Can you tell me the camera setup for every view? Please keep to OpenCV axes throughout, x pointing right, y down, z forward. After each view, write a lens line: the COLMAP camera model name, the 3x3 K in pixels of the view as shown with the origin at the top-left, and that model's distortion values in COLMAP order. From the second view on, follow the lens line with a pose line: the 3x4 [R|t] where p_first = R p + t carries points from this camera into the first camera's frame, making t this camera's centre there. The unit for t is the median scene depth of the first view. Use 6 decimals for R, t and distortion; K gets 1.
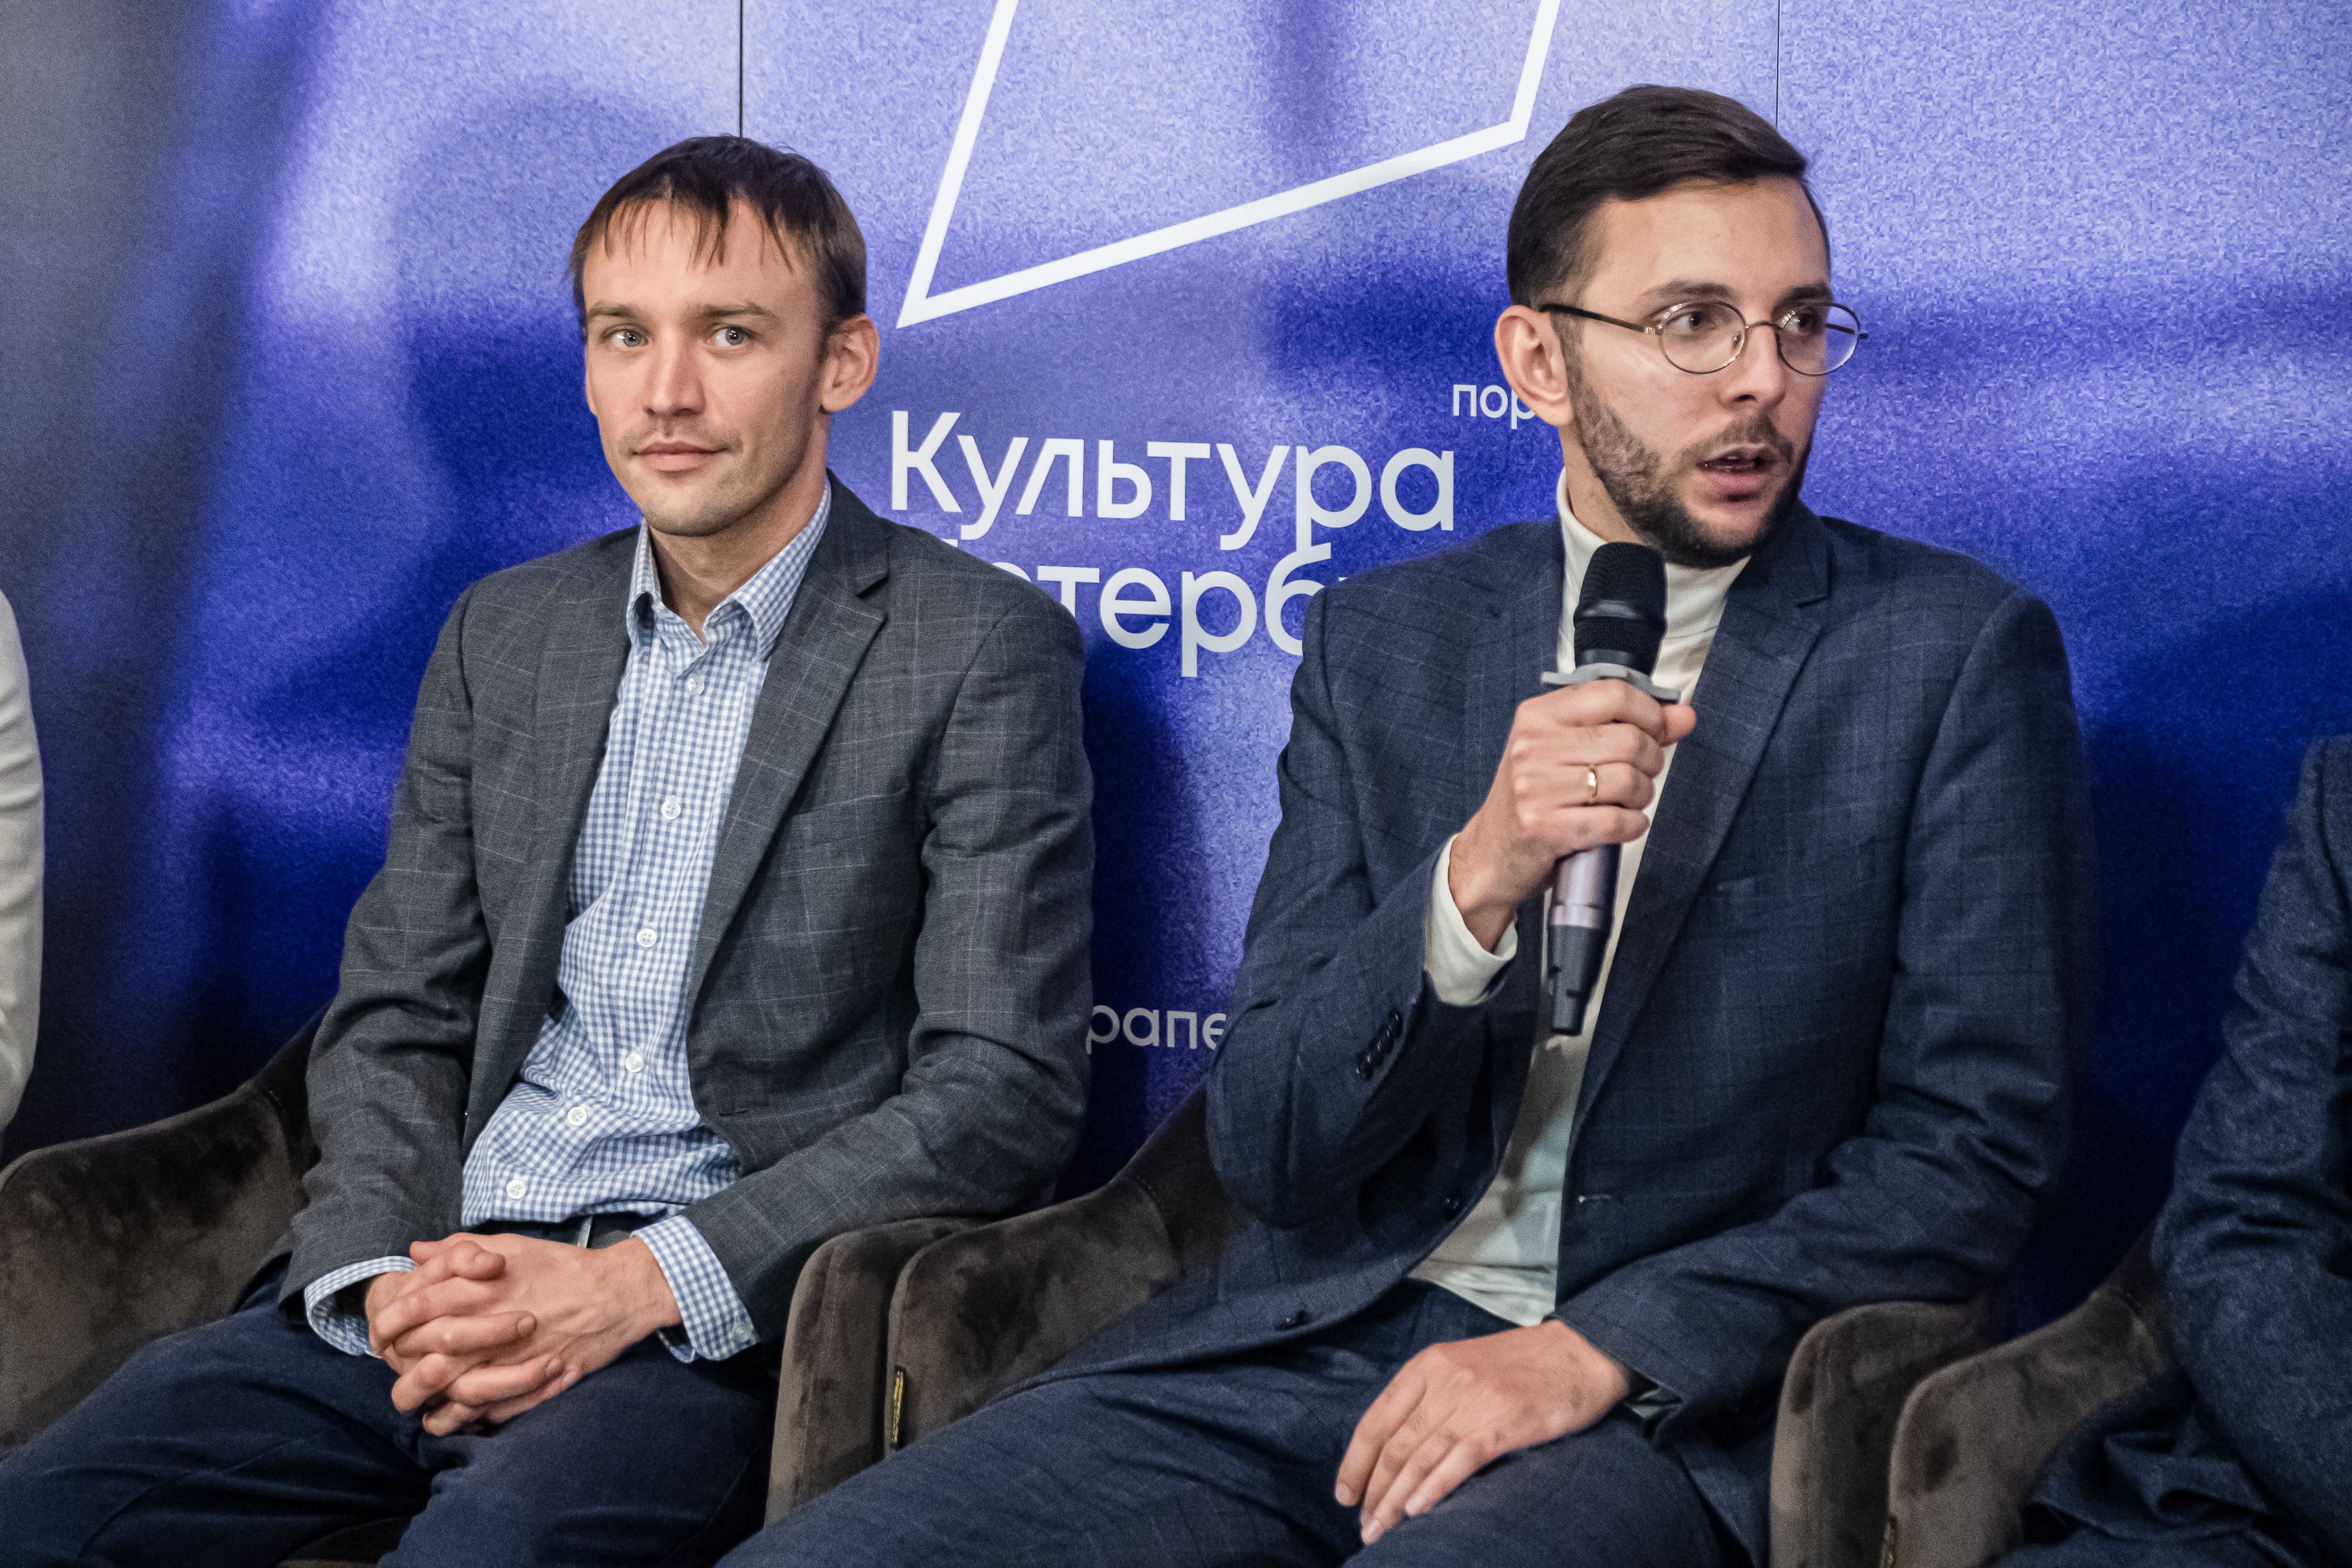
lens RADIAL K [[6873.4, 0, 1301.2], [0, 6873.4, 758.9], [0, 0, 1]] dist [0.191072, 0.000000]
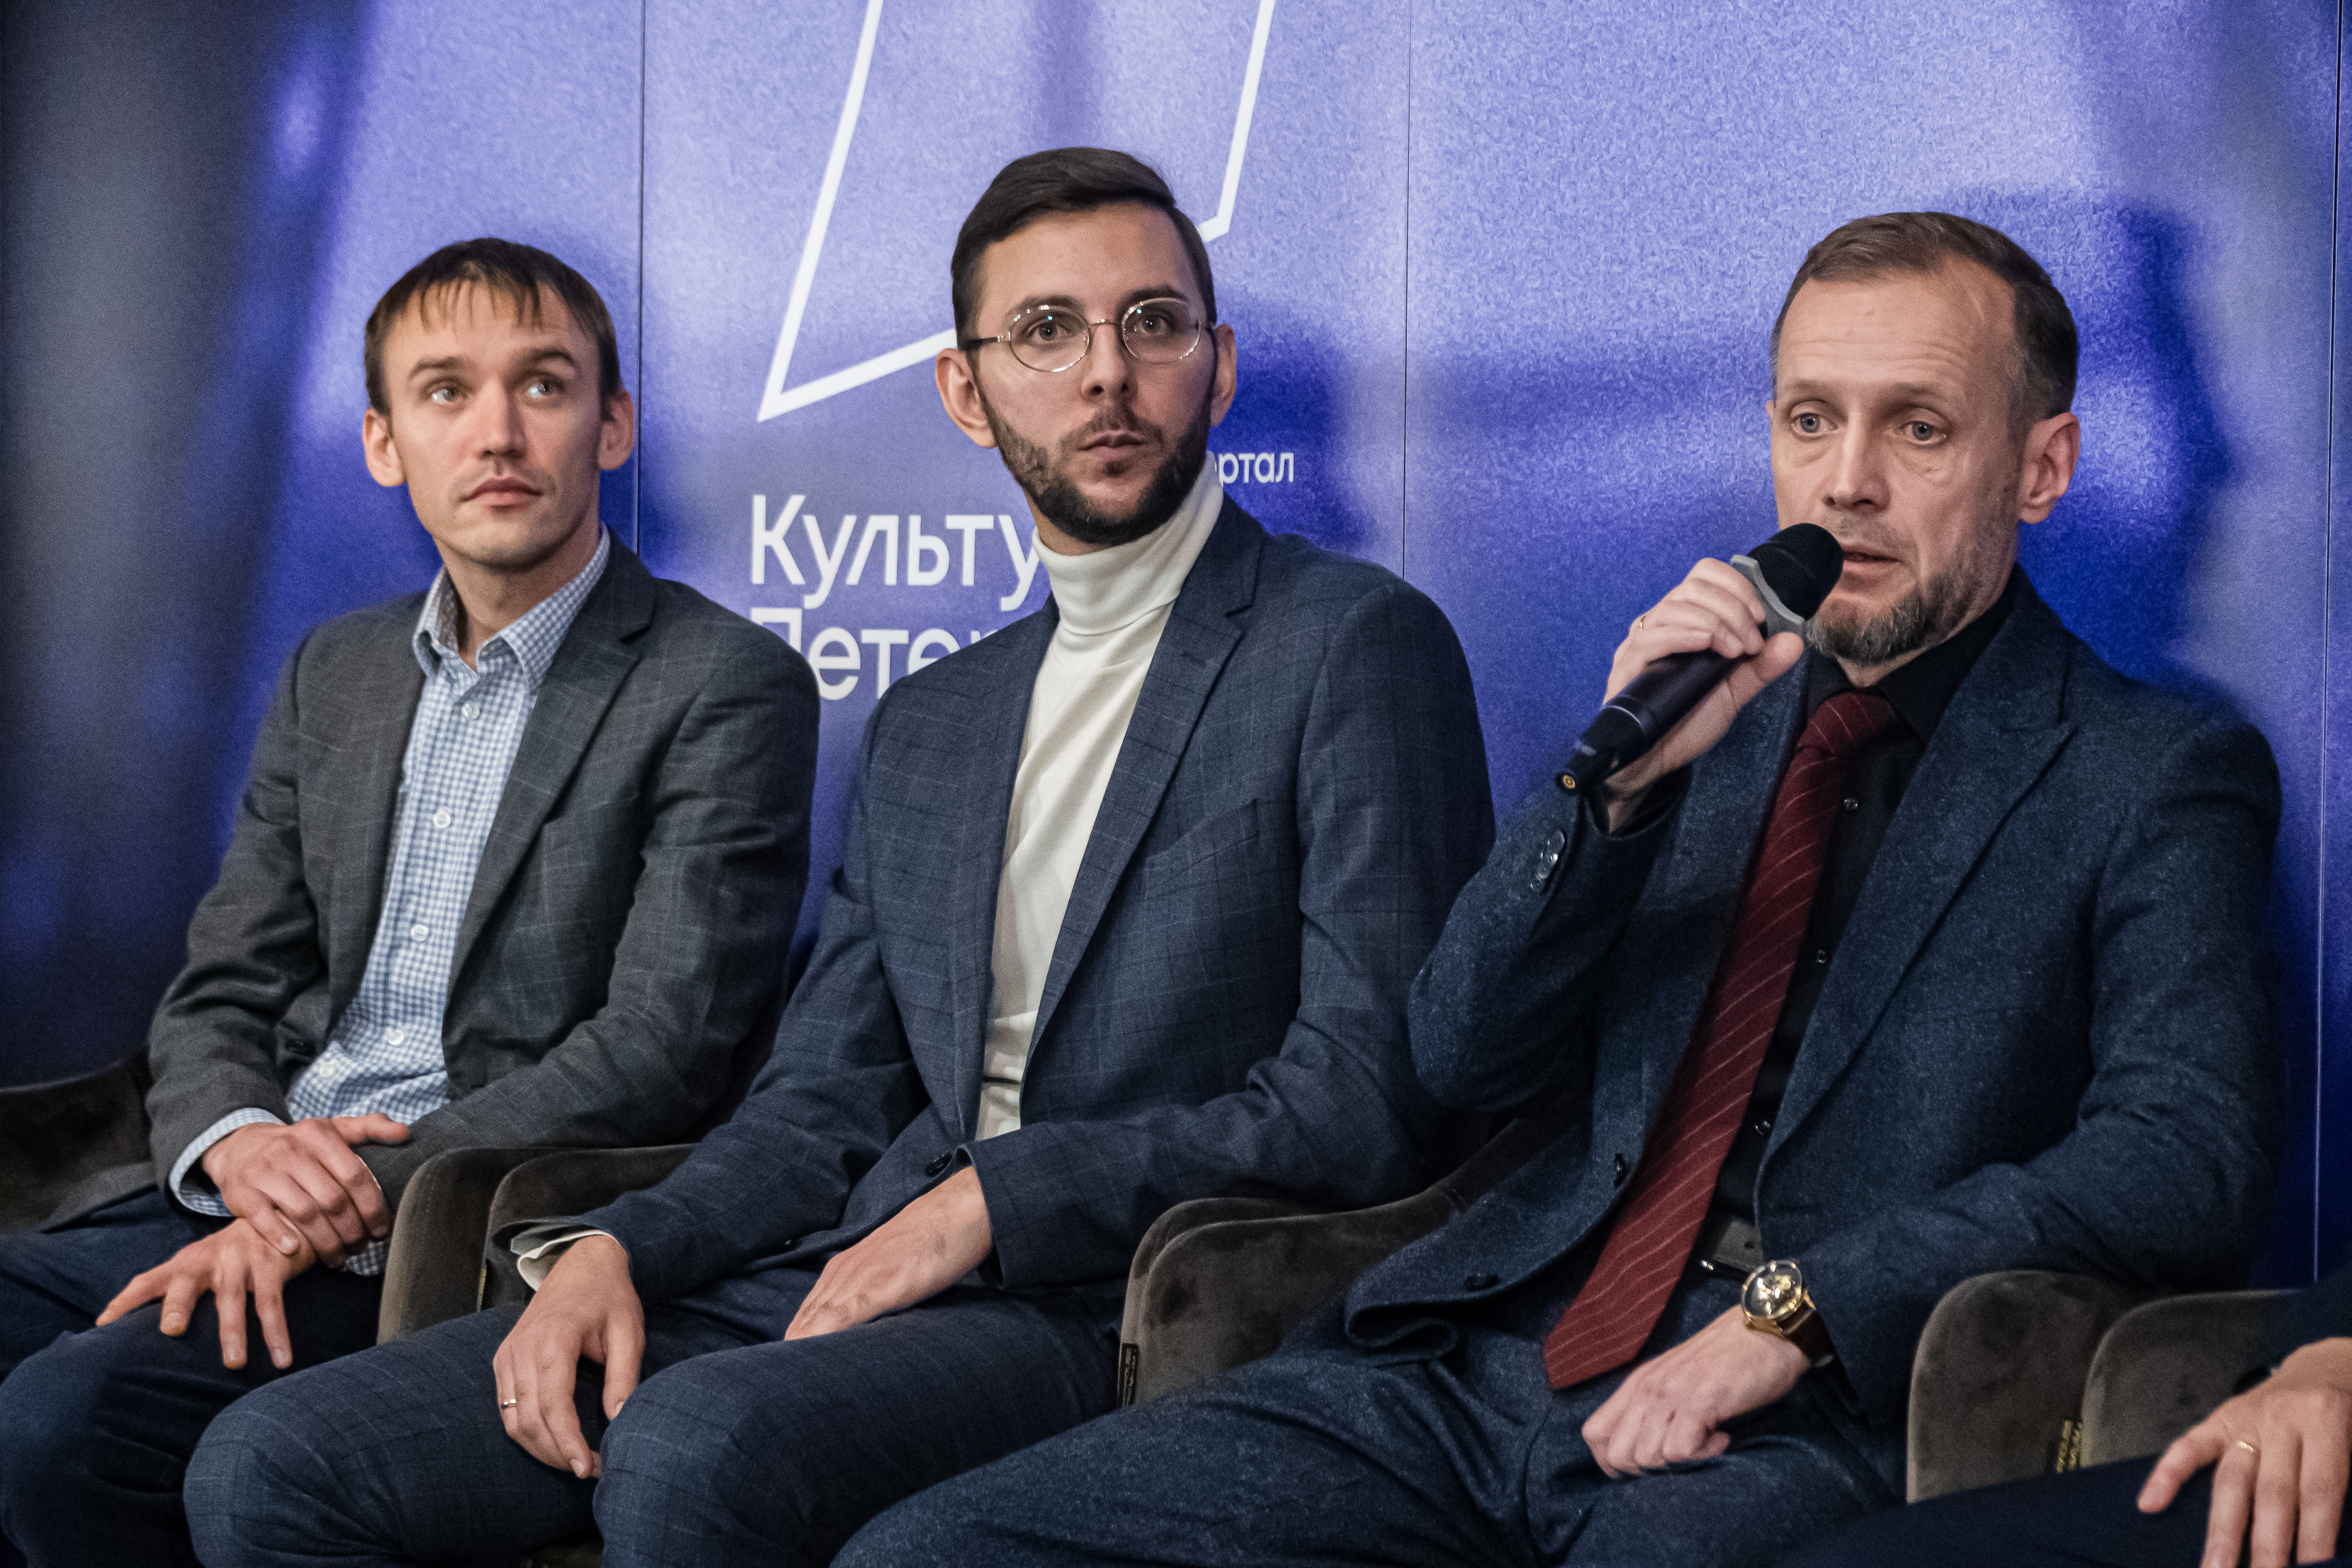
lens RADIAL K [[7435.7, 0, 1262.0], [0, 7435.7, 870.0], [0, 0, 1]] dist [0.202145, 0.000000]
pose [[0.974301, 0.007055, -0.225138, 0.319567], [-0.020186, 0.998222, -0.056075, 0.083145], [0.224342, 0.059178, 0.972712, -0.170281]]
